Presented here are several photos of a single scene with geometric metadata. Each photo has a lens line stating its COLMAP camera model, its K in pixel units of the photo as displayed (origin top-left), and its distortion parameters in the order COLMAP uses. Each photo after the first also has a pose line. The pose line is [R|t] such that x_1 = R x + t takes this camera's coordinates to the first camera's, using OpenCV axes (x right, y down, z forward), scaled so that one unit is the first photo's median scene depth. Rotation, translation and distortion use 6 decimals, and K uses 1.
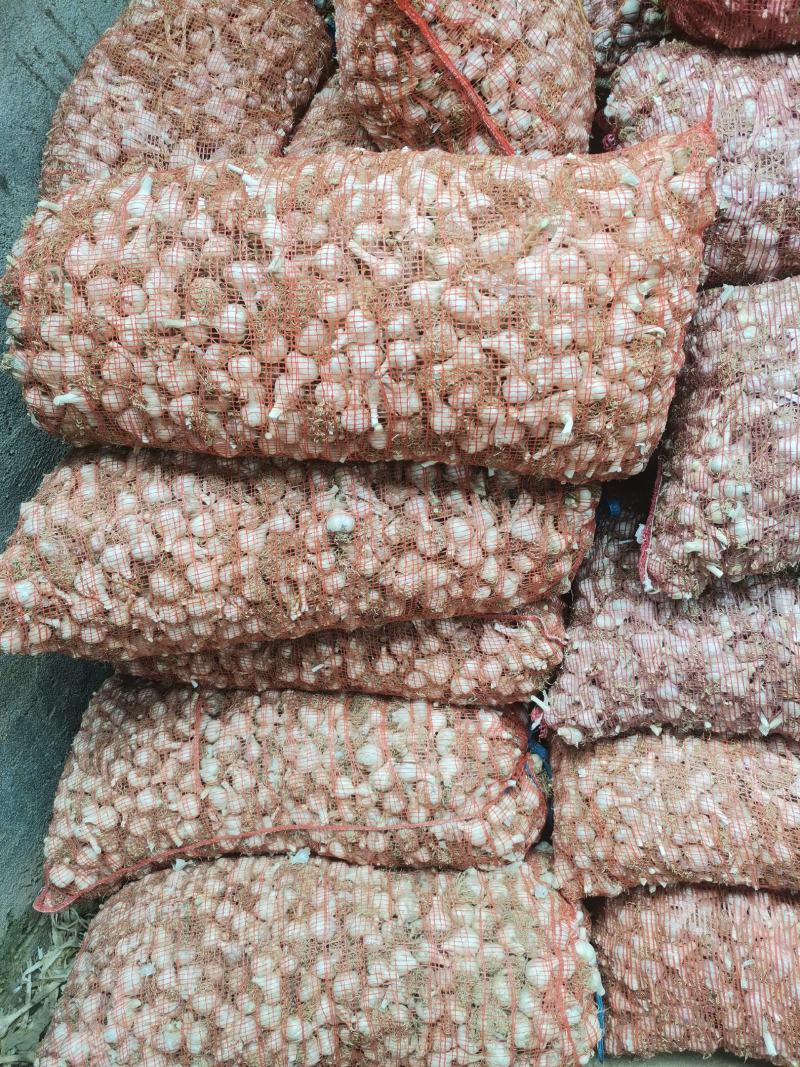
lens RADIAL K [[810.8, 0, 400.0], [0, 810.8, 533.5], [0, 0, 1]] dist [0.122272, -0.141235]
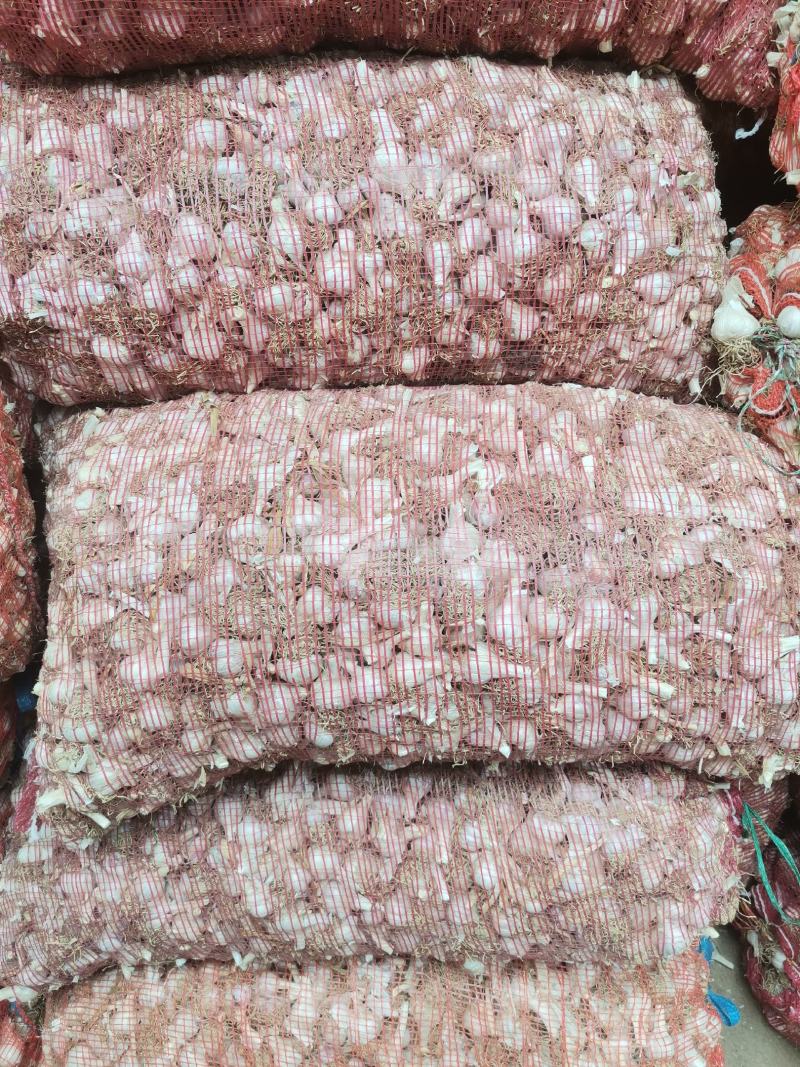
lens RADIAL K [[802.9, 0, 405.6], [0, 802.9, 535.5], [0, 0, 1]] dist [0.103338, -0.140897]
pose [[0.971437, -0.104867, 0.212870, 0.524842], [0.091088, 0.993122, 0.073559, -0.233073], [-0.219120, -0.052068, 0.974308, 0.260557]]
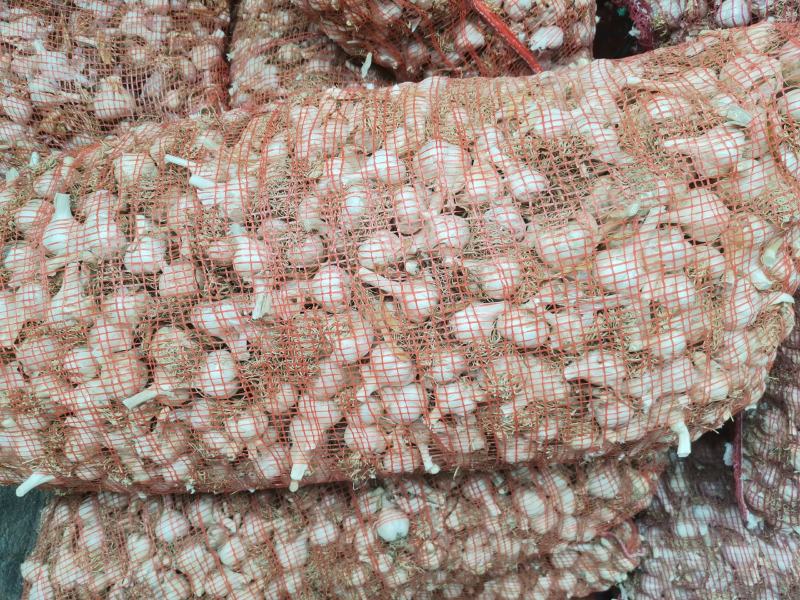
lens RADIAL K [[618.0, 0, 400.0], [0, 618.0, 300.0], [0, 0, 1]] dist [0.107417, -0.150891]
pose [[0.981124, -0.191804, 0.024624, -0.039217], [0.186411, 0.971948, 0.143419, -0.354618], [-0.051441, -0.136121, 0.989356, 0.408966]]
